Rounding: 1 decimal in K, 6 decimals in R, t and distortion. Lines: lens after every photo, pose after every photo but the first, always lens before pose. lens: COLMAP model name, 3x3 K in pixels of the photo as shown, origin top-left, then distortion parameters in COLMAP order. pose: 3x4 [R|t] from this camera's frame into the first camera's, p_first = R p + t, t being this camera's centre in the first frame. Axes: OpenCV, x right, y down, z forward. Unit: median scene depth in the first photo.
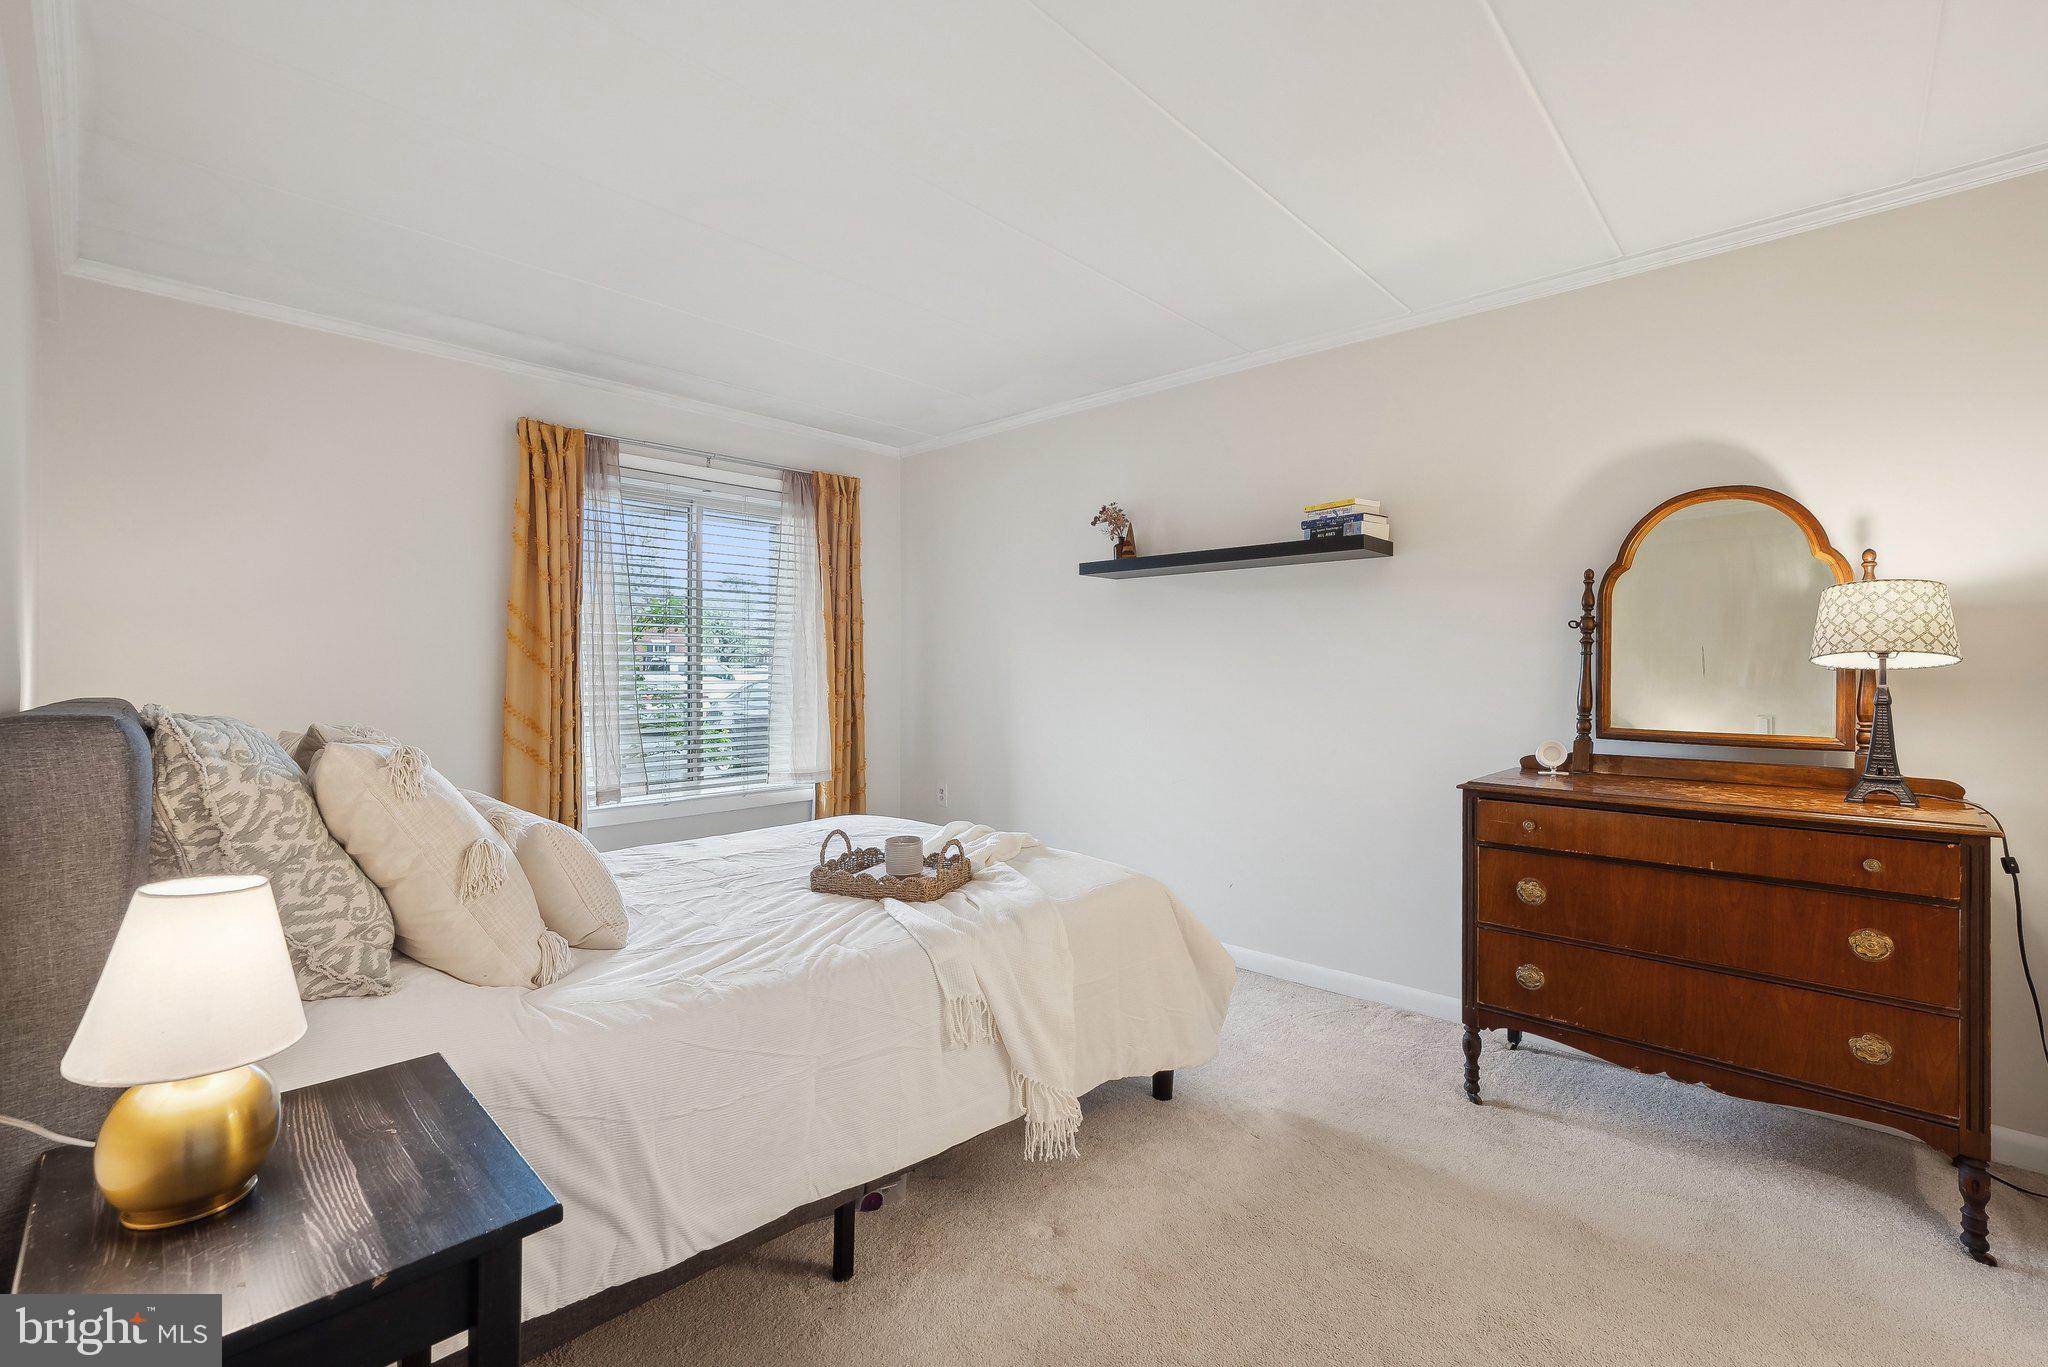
lens RADIAL K [[852.9, 0, 1009.5], [0, 852.9, 673.3], [0, 0, 1]] dist [-0.011624, 0.000517]
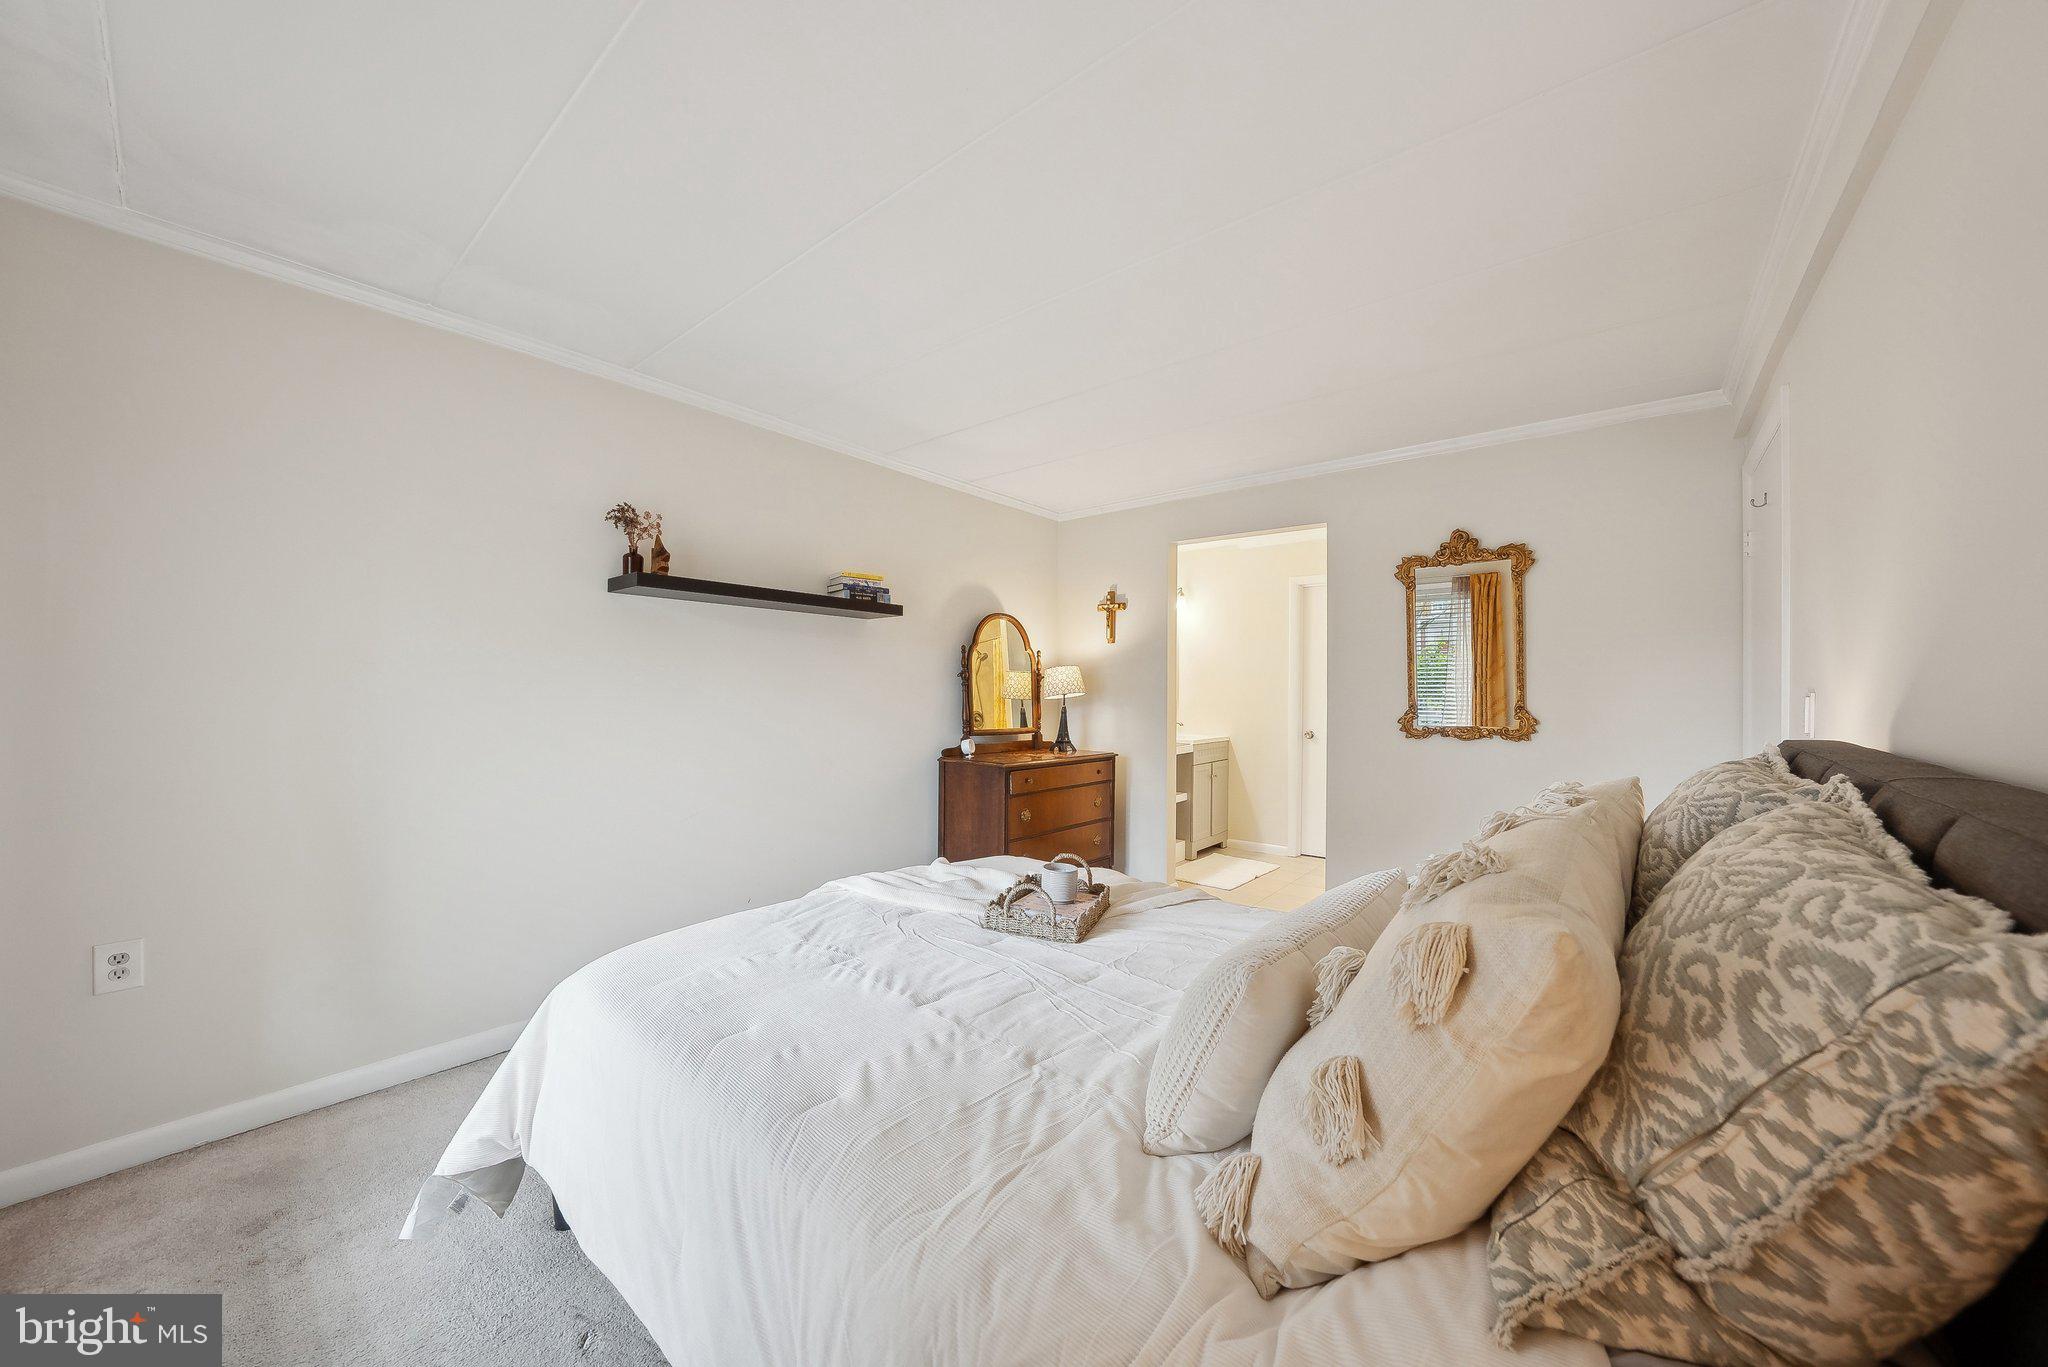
lens RADIAL K [[736.5, 0, 1012.8], [0, 736.5, 691.4], [0, 0, 1]] dist [0.000379, -0.000031]
pose [[-0.041074, 0.012797, 0.999074, -0.801029], [0.006087, 0.999903, -0.012558, -0.001592], [-0.999138, 0.005565, -0.041148, 0.835019]]
